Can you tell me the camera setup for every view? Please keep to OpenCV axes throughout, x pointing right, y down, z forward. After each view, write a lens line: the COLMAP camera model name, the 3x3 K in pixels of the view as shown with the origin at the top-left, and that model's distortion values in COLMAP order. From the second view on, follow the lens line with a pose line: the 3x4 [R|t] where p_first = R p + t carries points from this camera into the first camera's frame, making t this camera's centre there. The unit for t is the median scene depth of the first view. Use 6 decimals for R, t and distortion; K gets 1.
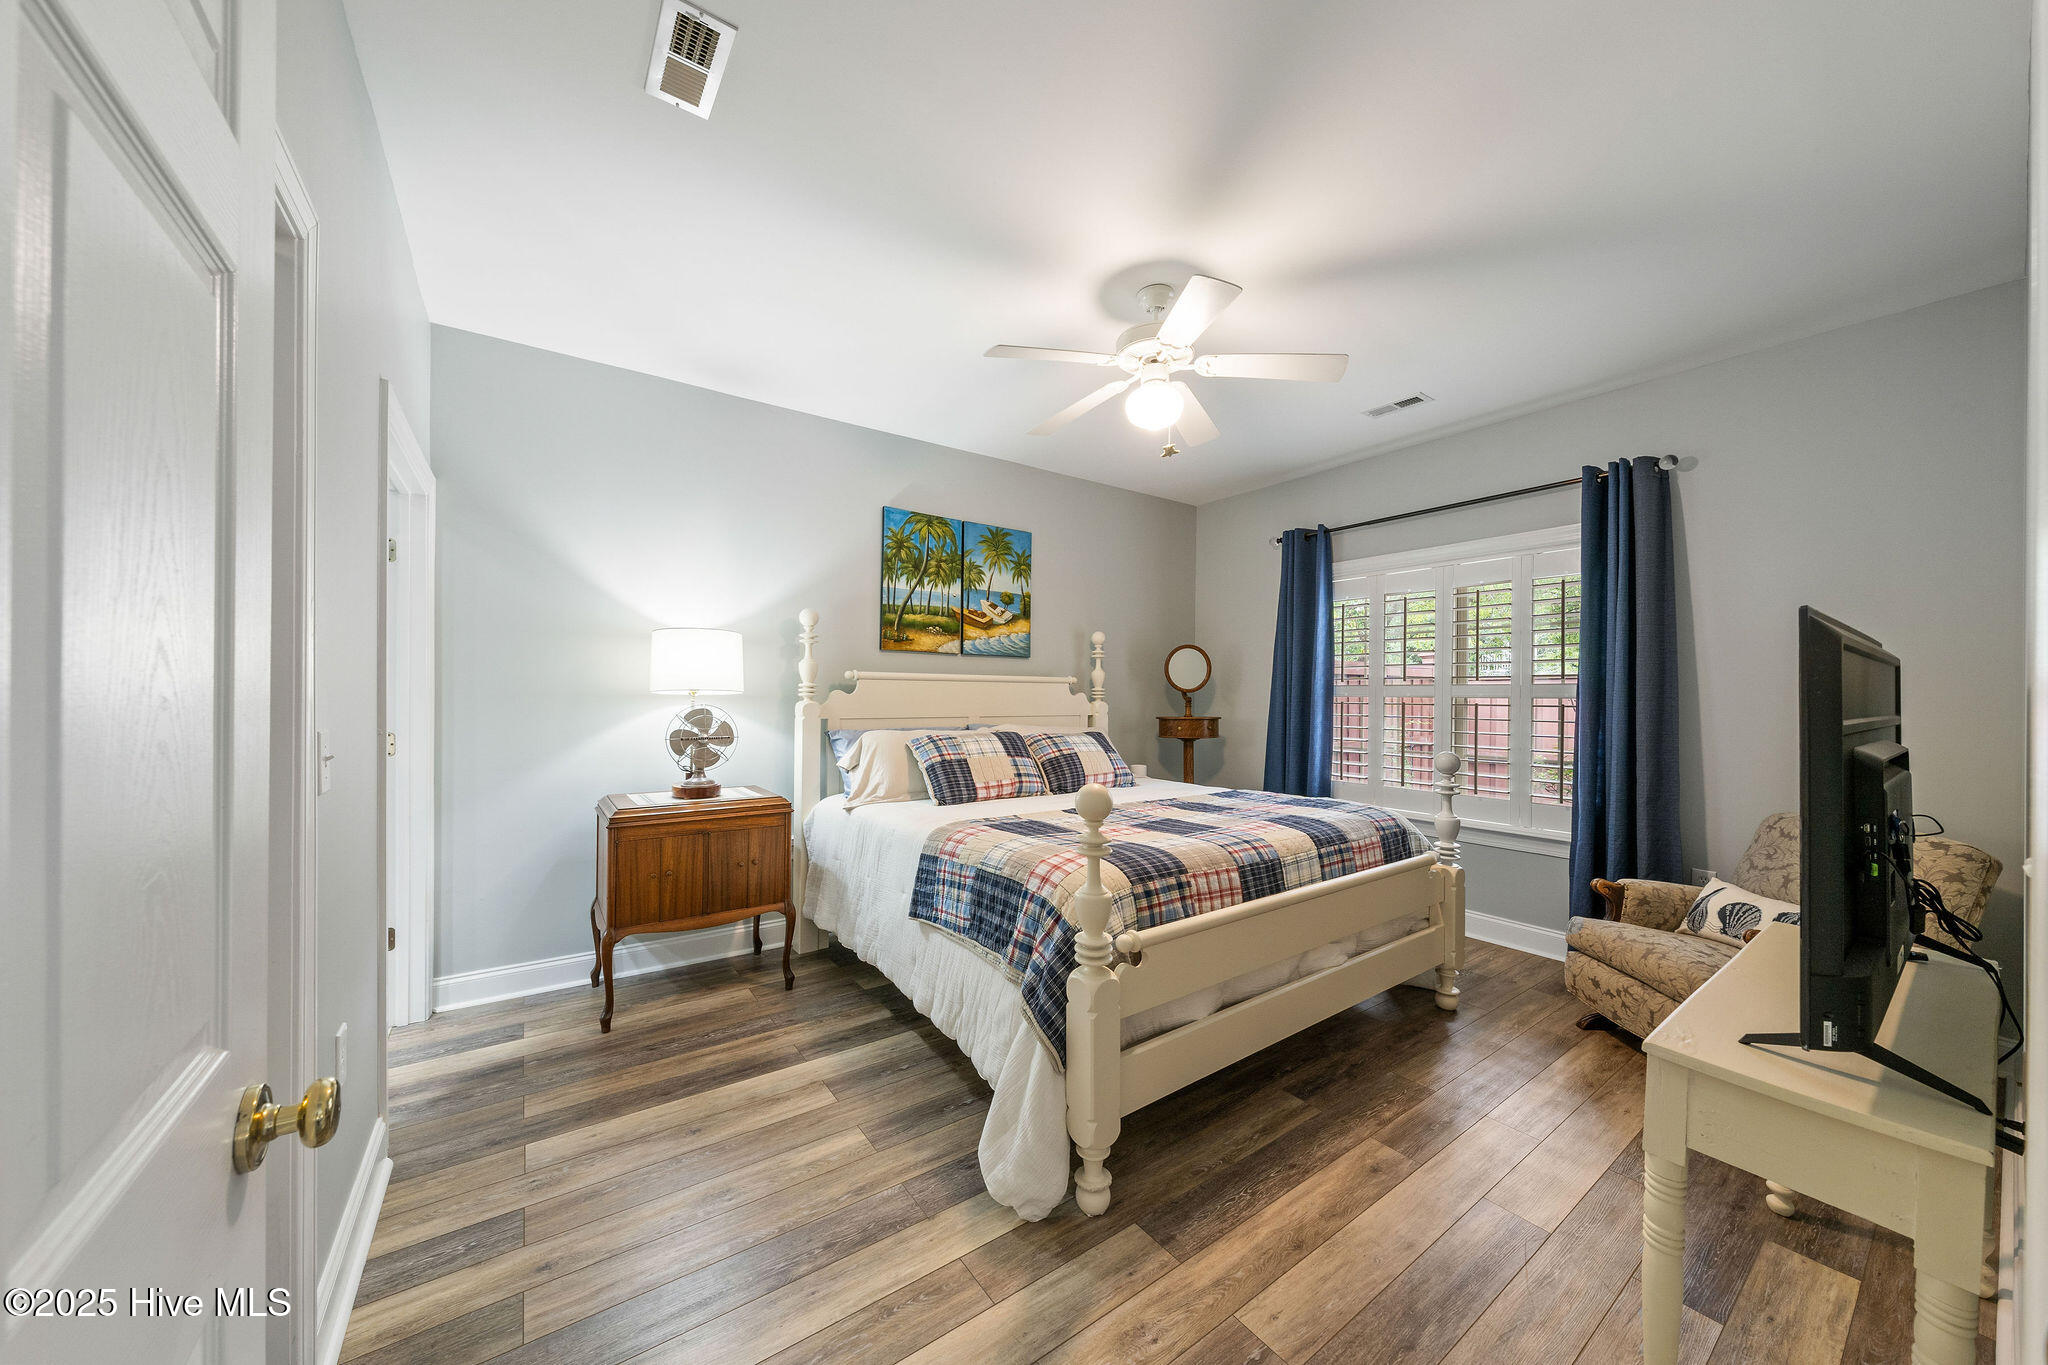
lens RADIAL K [[700.2, 0, 1018.3], [0, 700.2, 692.7], [0, 0, 1]] dist [-0.003182, 0.000190]
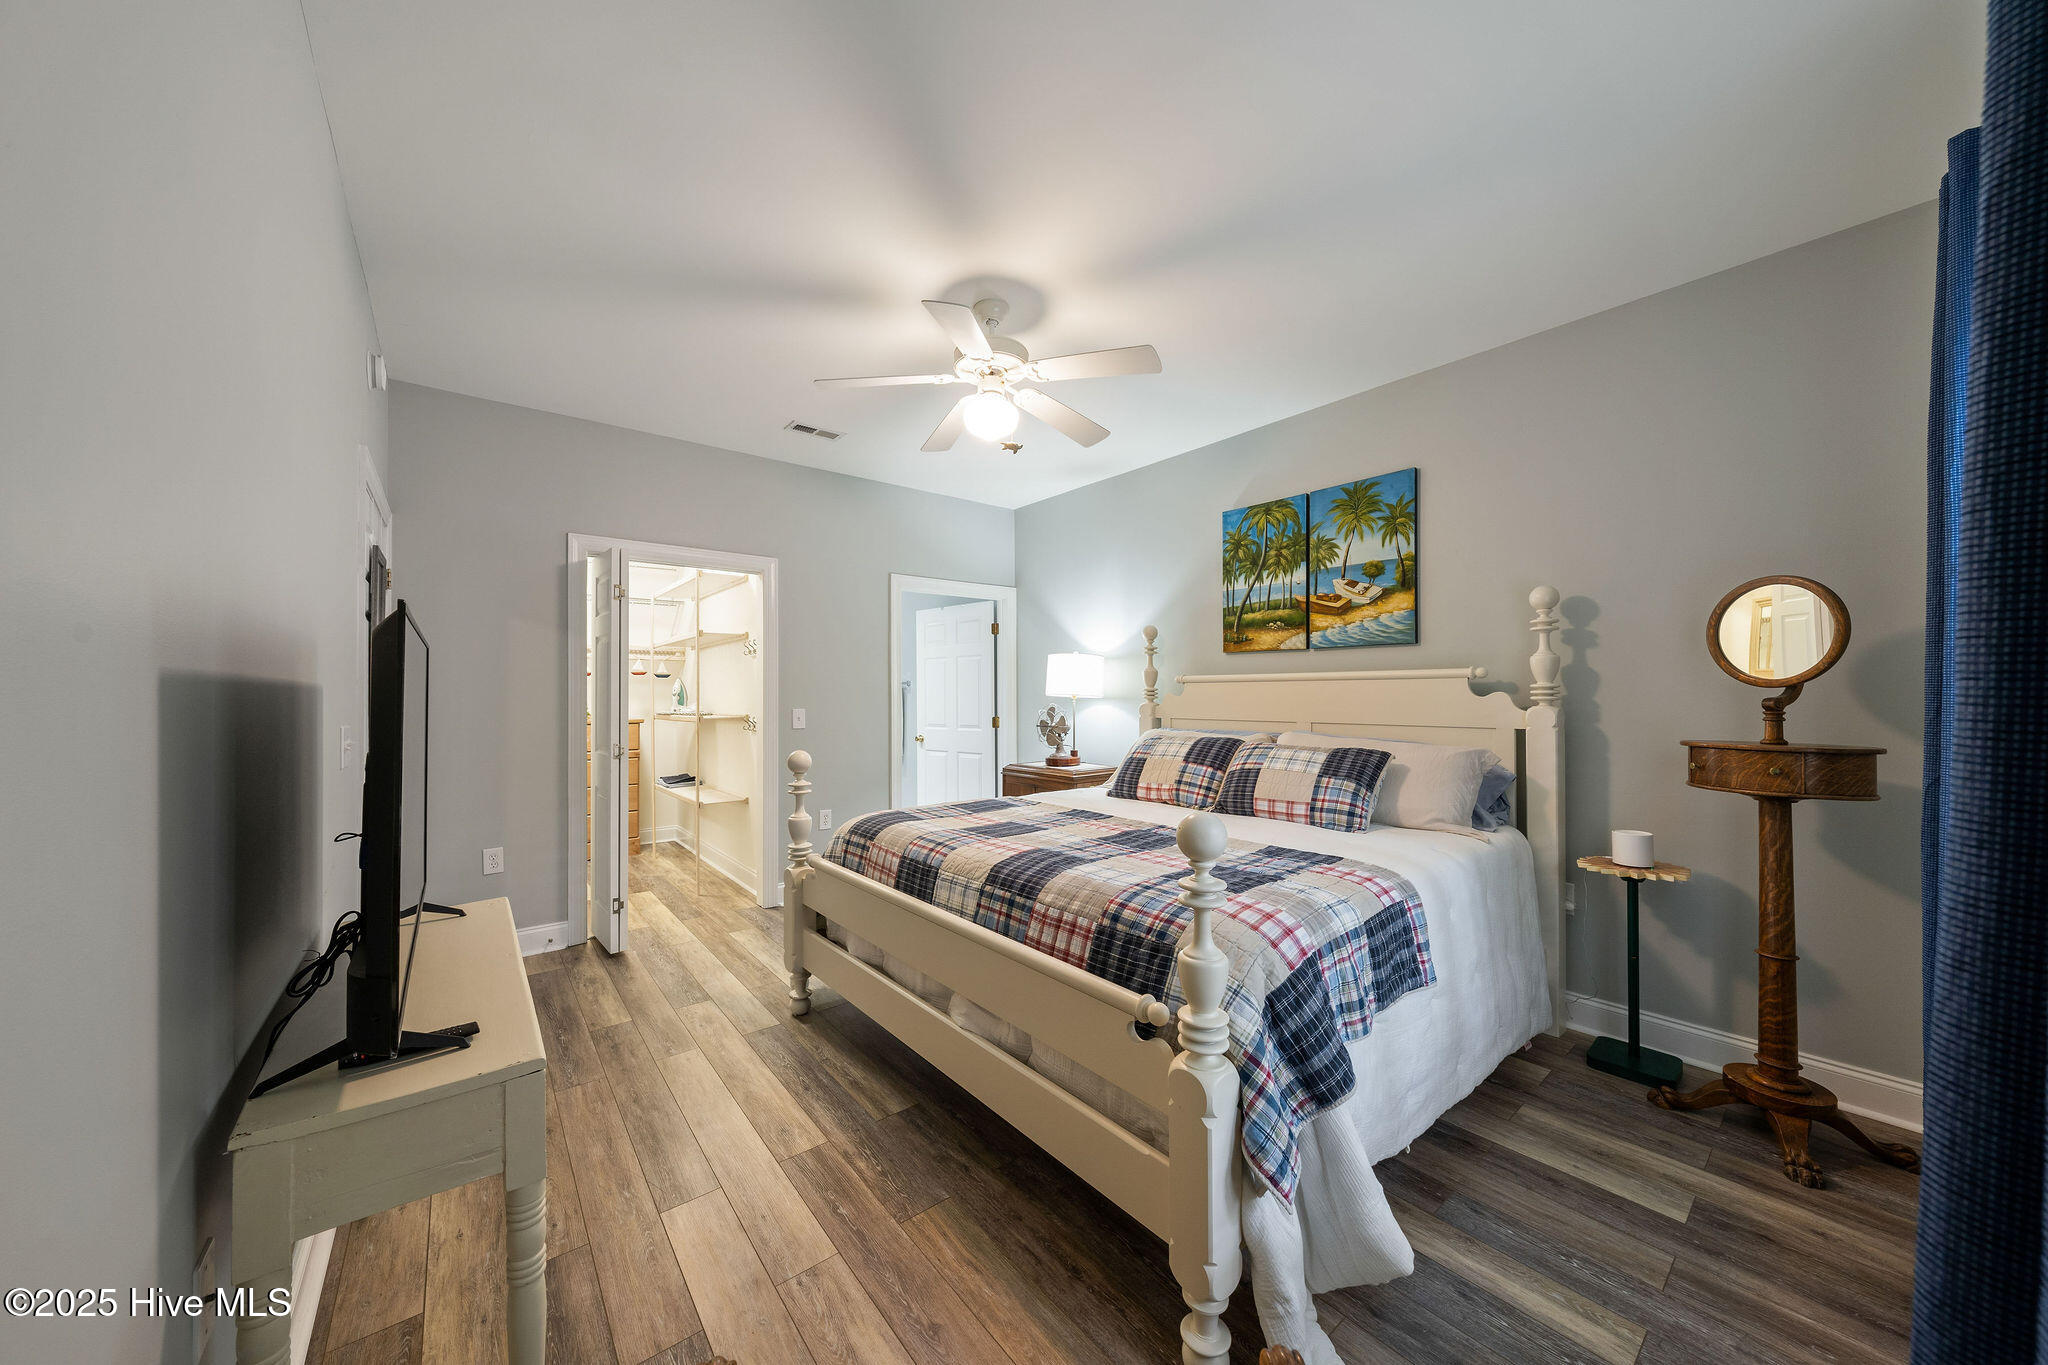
lens RADIAL K [[700.2, 0, 1023.4], [0, 700.2, 692.1], [0, 0, 1]] dist [-0.003182, 0.000190]
pose [[0.065780, -0.012894, -0.997751, 0.763143], [0.002676, 0.999915, -0.012745, 0.007576], [0.997831, -0.001831, 0.065808, 0.609932]]
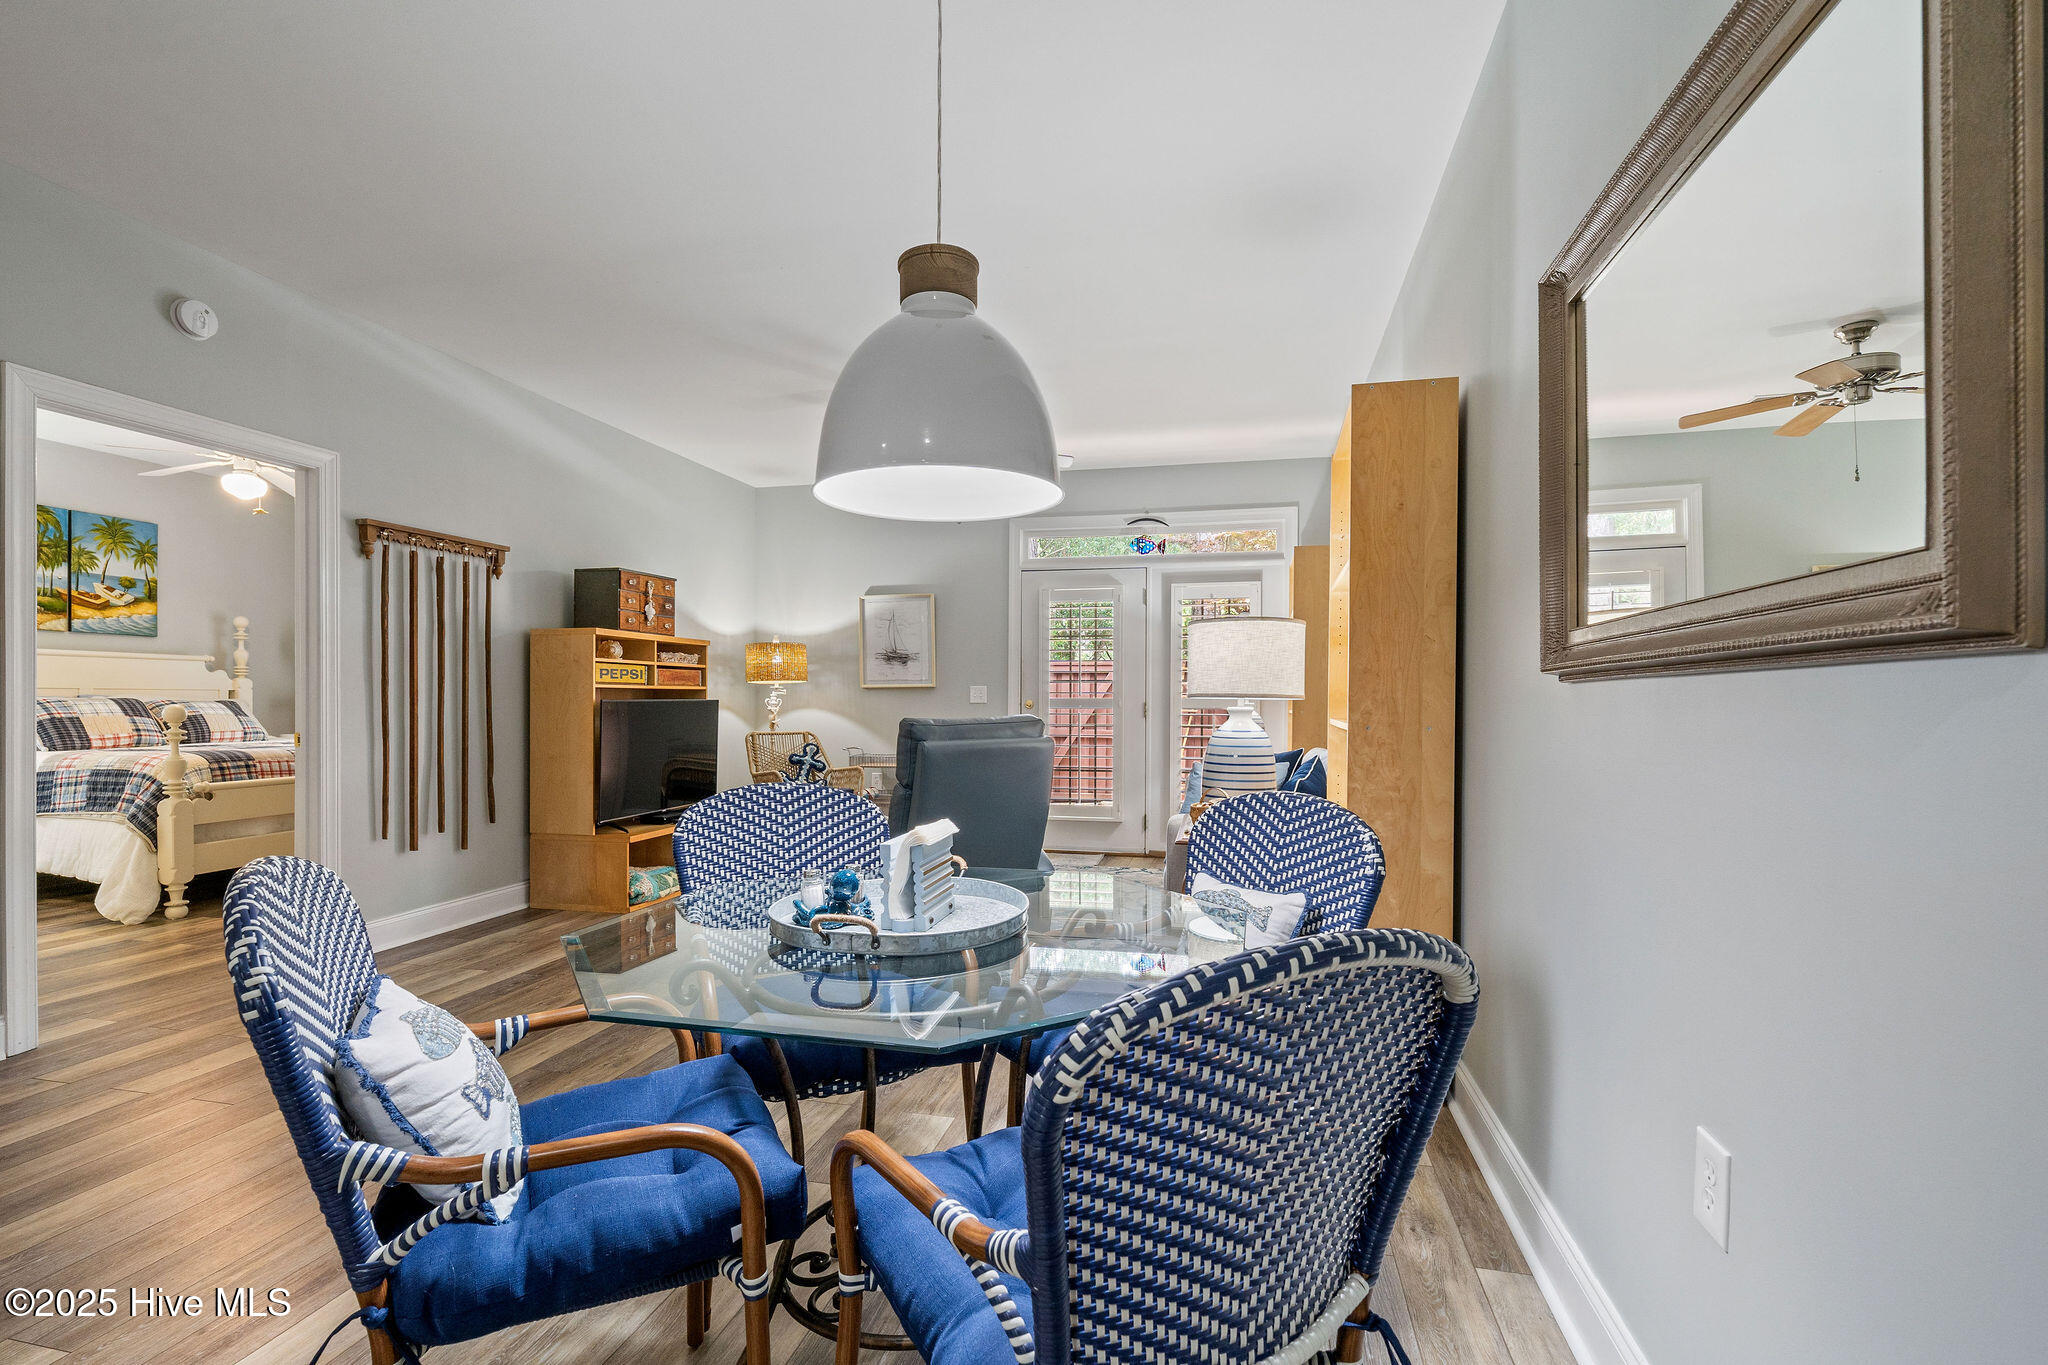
lens RADIAL K [[930.6, 0, 1029.3], [0, 930.6, 703.3], [0, 0, 1]] dist [0.009943, -0.005167]
pose [[0.744362, -0.007327, 0.667736, 0.060523], [0.000887, 0.999950, 0.009985, 0.044593], [-0.667775, -0.006840, 0.744332, -1.113884]]
